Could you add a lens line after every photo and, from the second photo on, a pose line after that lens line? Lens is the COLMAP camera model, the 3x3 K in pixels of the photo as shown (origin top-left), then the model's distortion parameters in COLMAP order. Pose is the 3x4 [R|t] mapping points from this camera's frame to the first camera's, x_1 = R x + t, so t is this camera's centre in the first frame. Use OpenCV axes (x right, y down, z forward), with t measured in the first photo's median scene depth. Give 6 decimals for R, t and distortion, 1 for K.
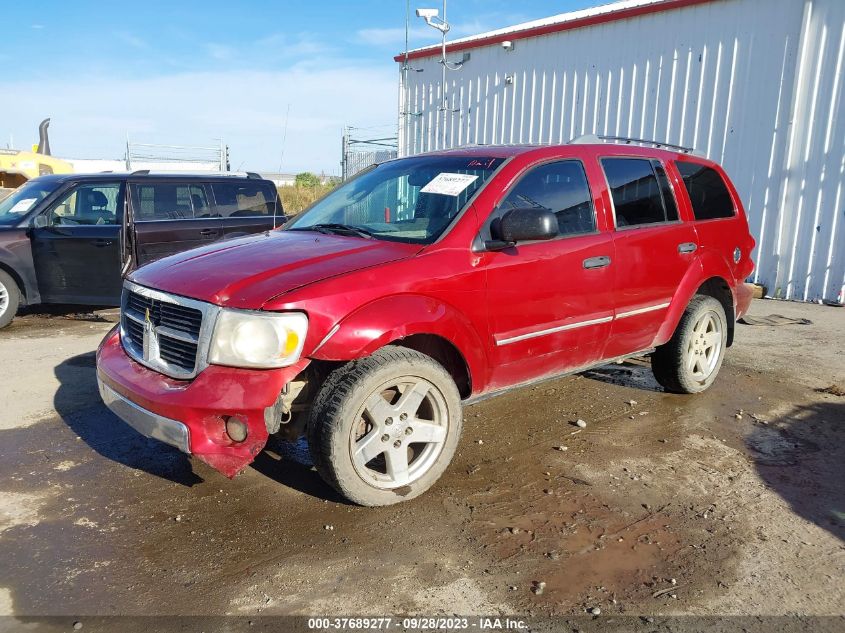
lens RADIAL K [[660.9, 0, 407.0], [0, 660.9, 315.5], [0, 0, 1]] dist [0.041418, -0.048426]
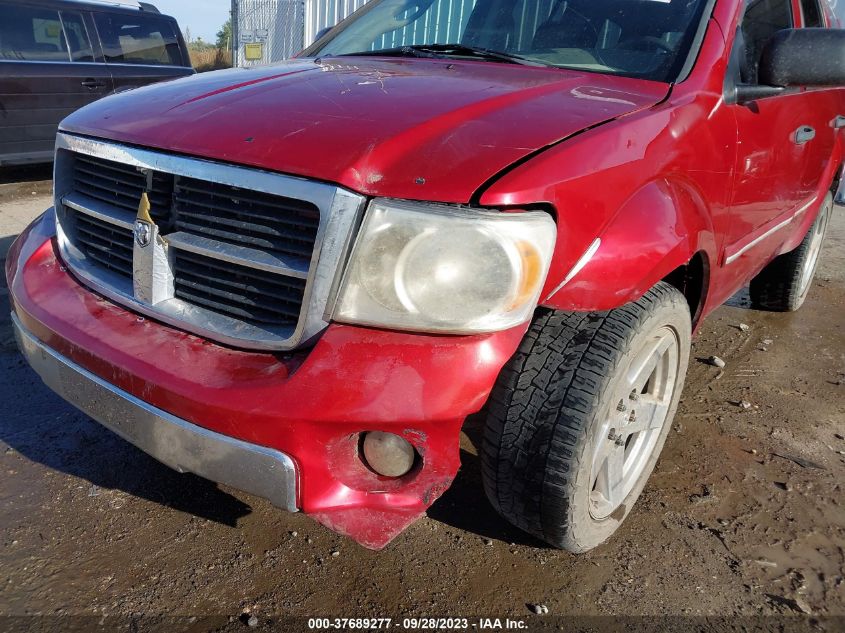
lens RADIAL K [[660.9, 0, 407.0], [0, 660.9, 315.5], [0, 0, 1]] dist [0.041418, -0.048426]
pose [[0.979063, -0.016800, 0.202864, -0.314342], [-0.017838, 0.985674, 0.167717, -0.008365], [-0.202775, -0.167824, 0.964737, 0.505867]]
